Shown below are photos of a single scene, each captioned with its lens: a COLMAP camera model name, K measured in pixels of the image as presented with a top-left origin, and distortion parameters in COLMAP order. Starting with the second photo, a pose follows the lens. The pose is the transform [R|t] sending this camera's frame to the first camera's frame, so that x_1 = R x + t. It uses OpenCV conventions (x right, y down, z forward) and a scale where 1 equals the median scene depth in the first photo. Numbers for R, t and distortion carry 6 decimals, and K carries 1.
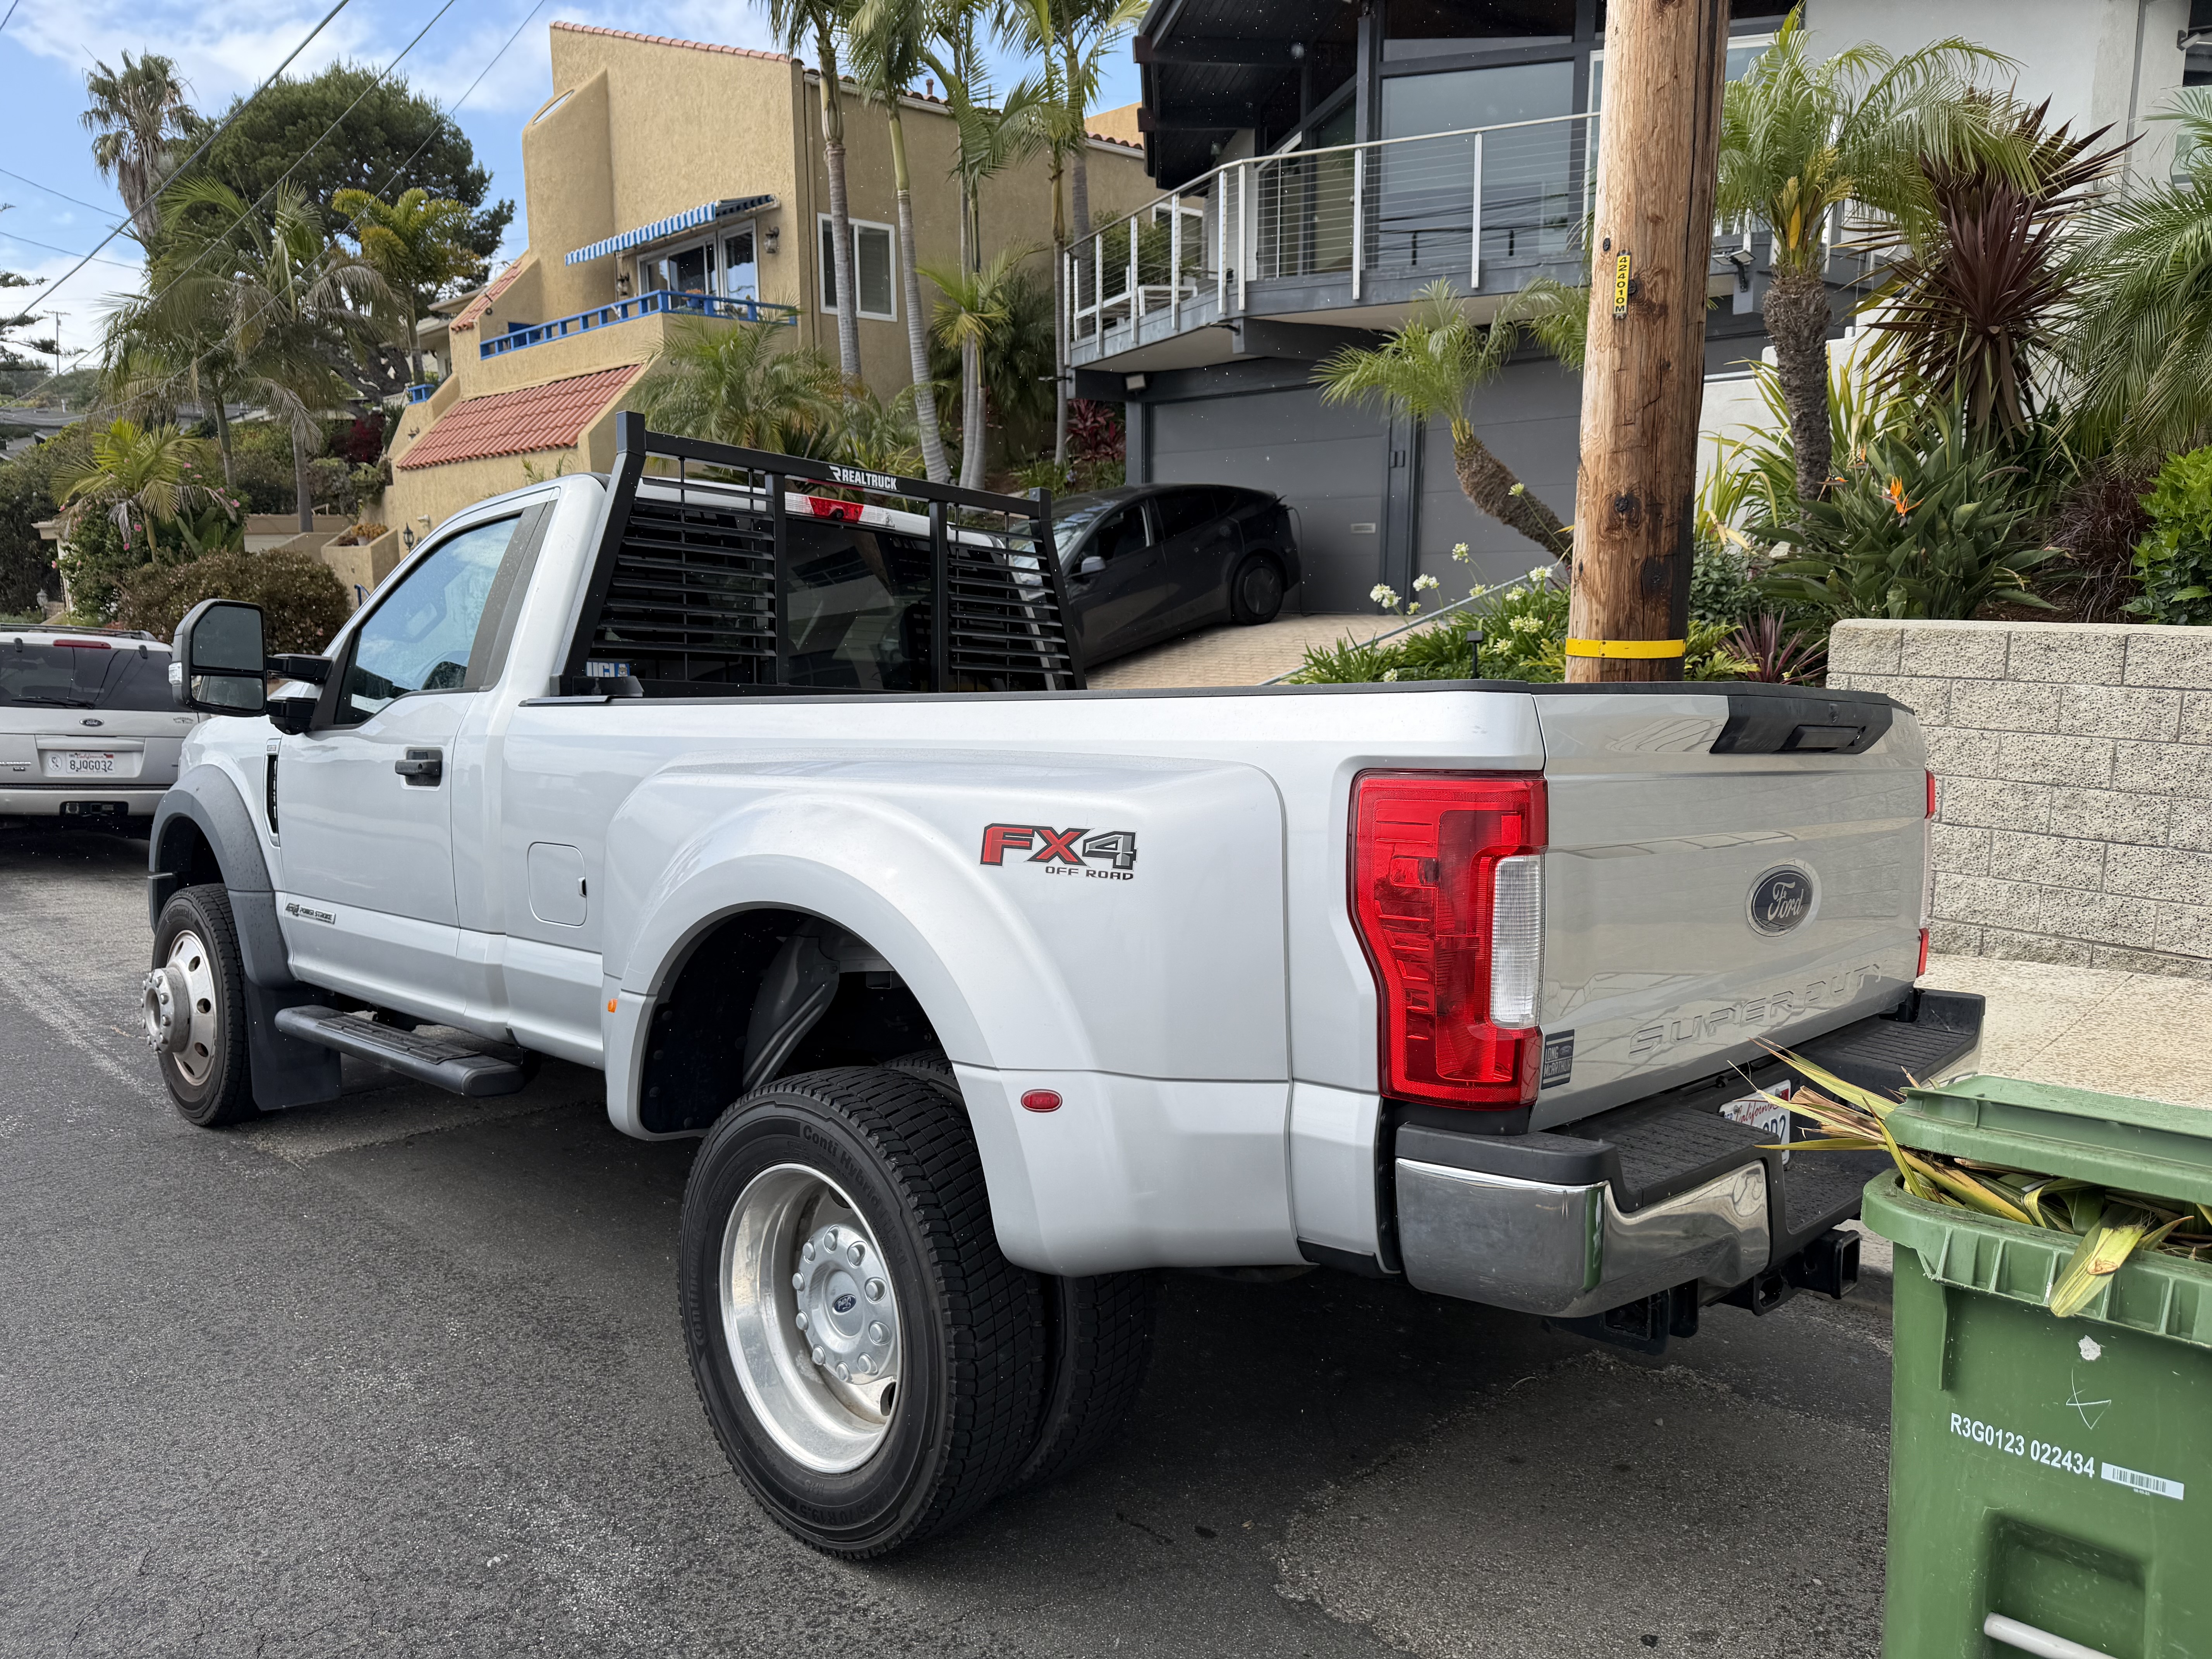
lens RADIAL K [[1612.6, 0, 1098.8], [0, 1612.6, 830.6], [0, 0, 1]] dist [0.021662, -0.007422]
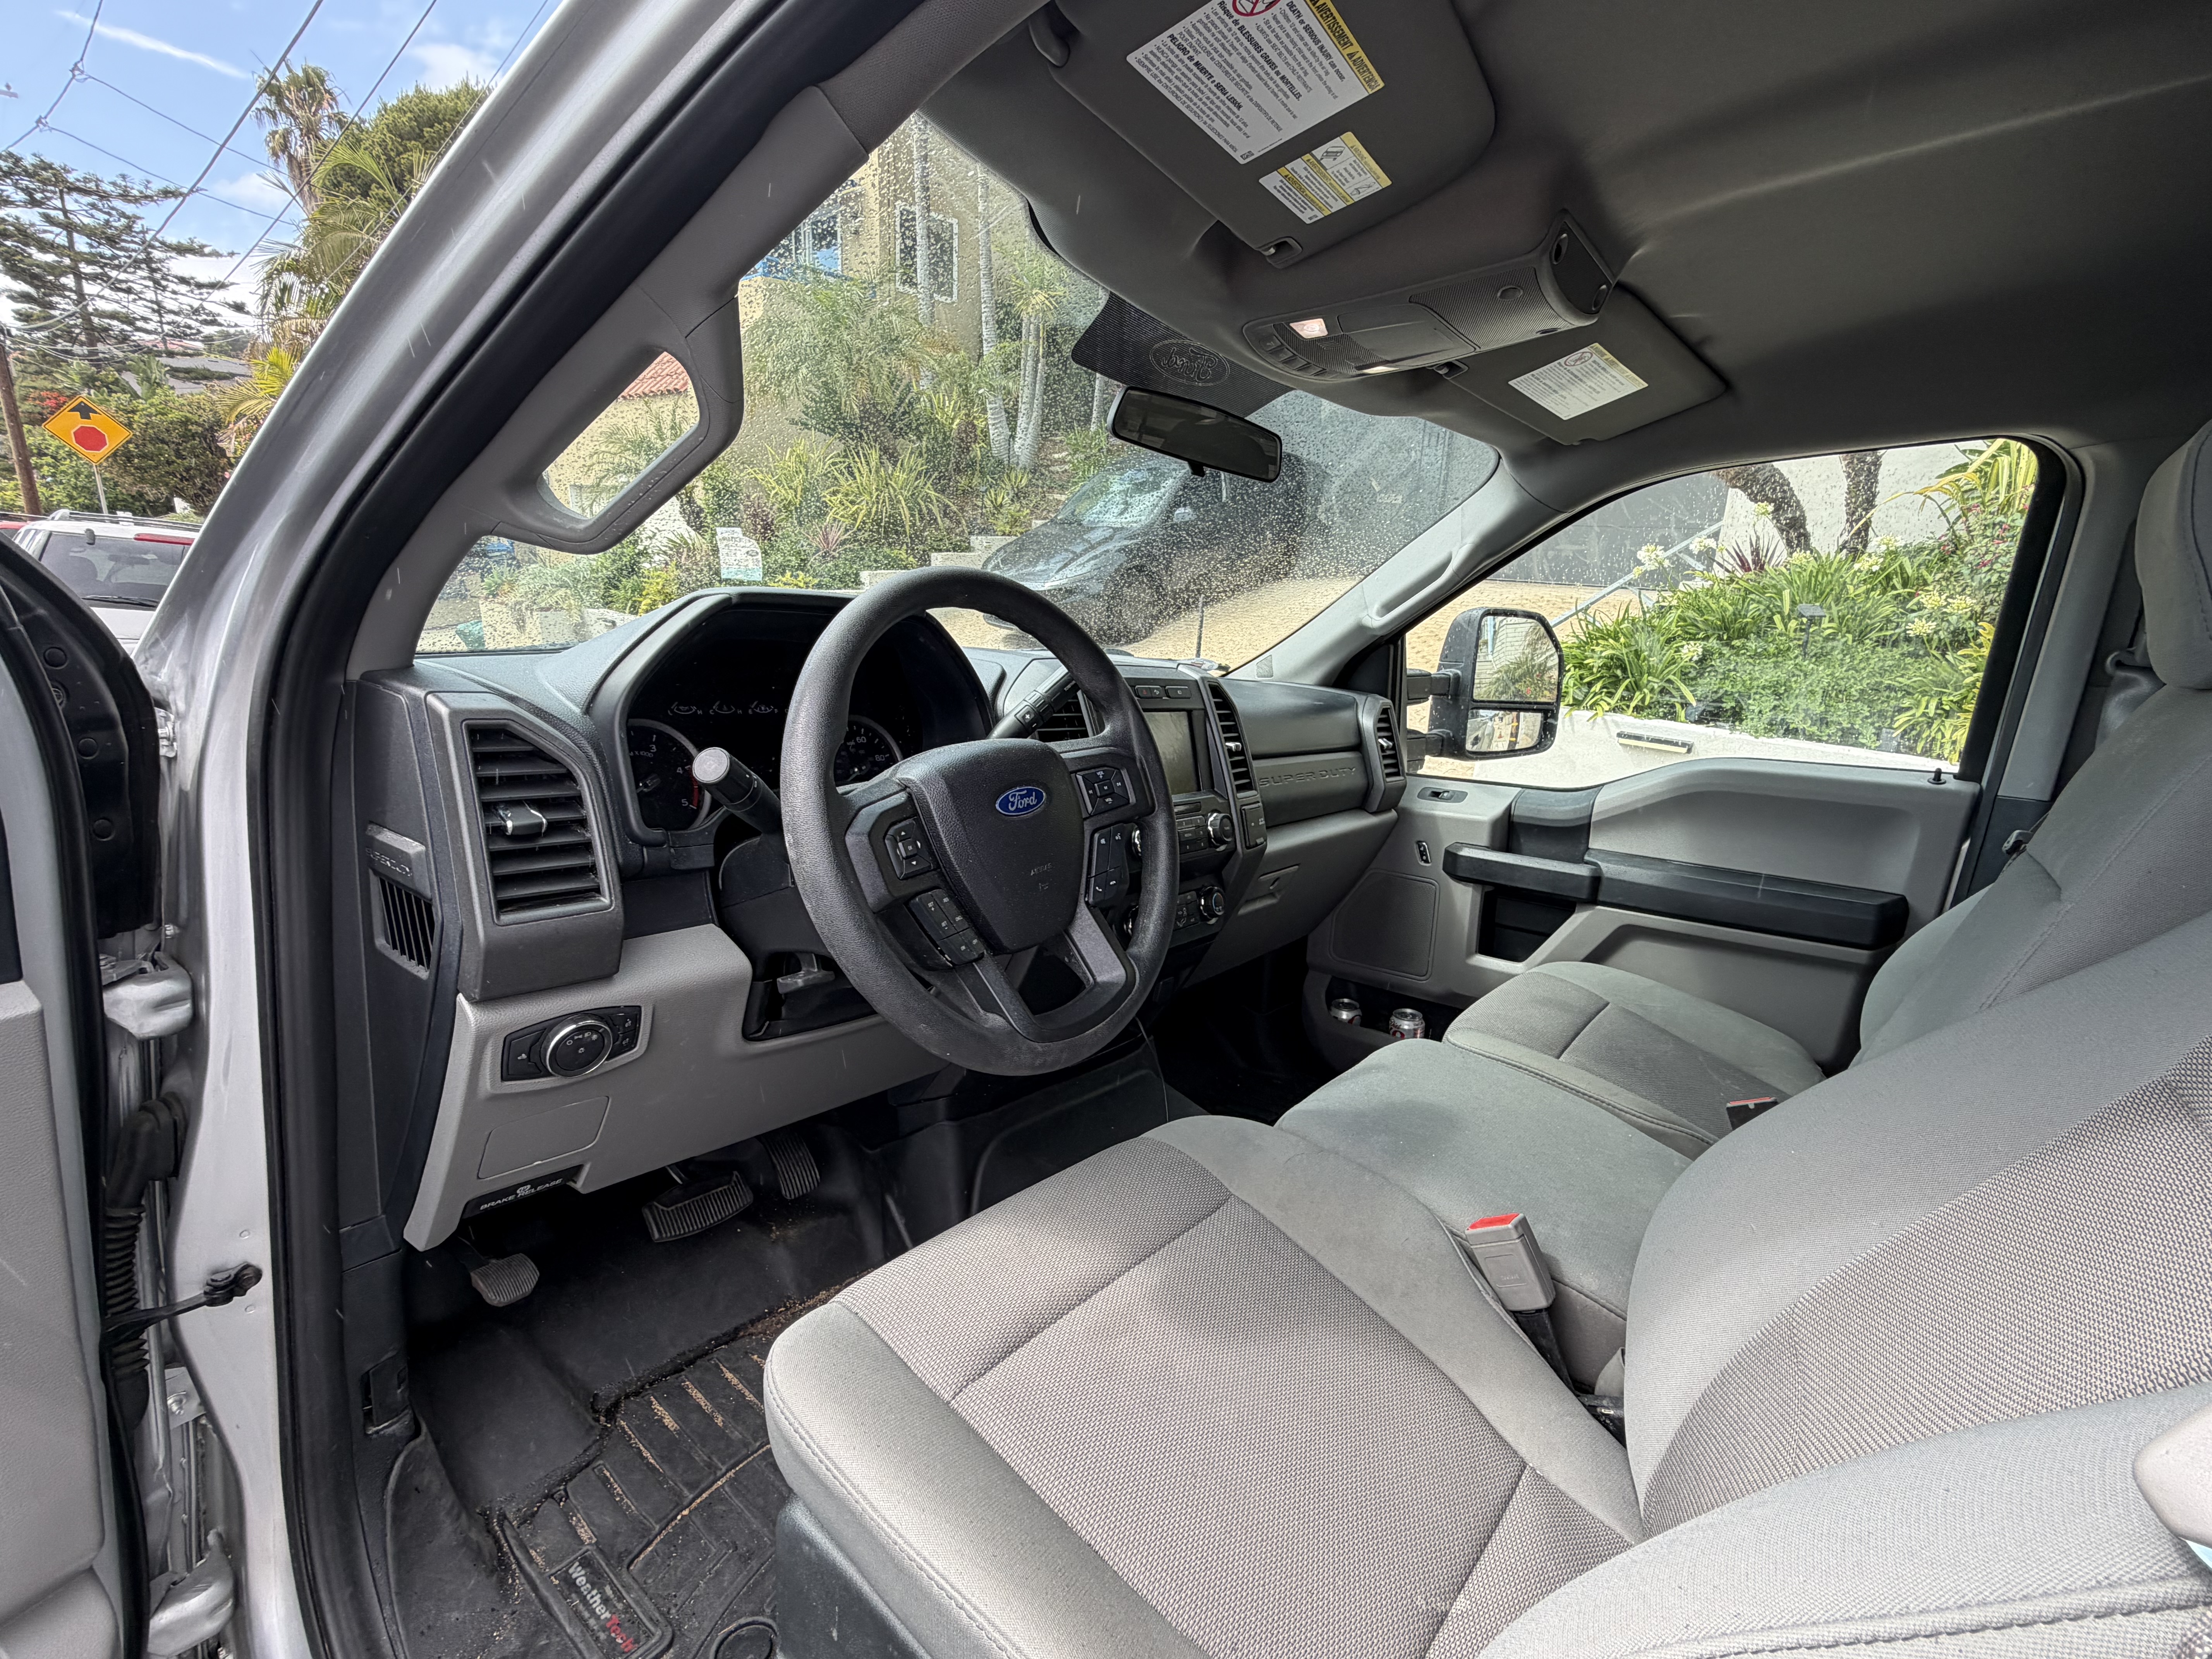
lens RADIAL K [[1006.1, 0, 1115.3], [0, 1006.1, 829.6], [0, 0, 1]] dist [0.005044, -0.002605]
pose [[0.993545, 0.021413, 0.111402, -0.104020], [-0.035077, 0.991888, 0.122182, -0.026886], [-0.107882, -0.125301, 0.986236, 0.240640]]
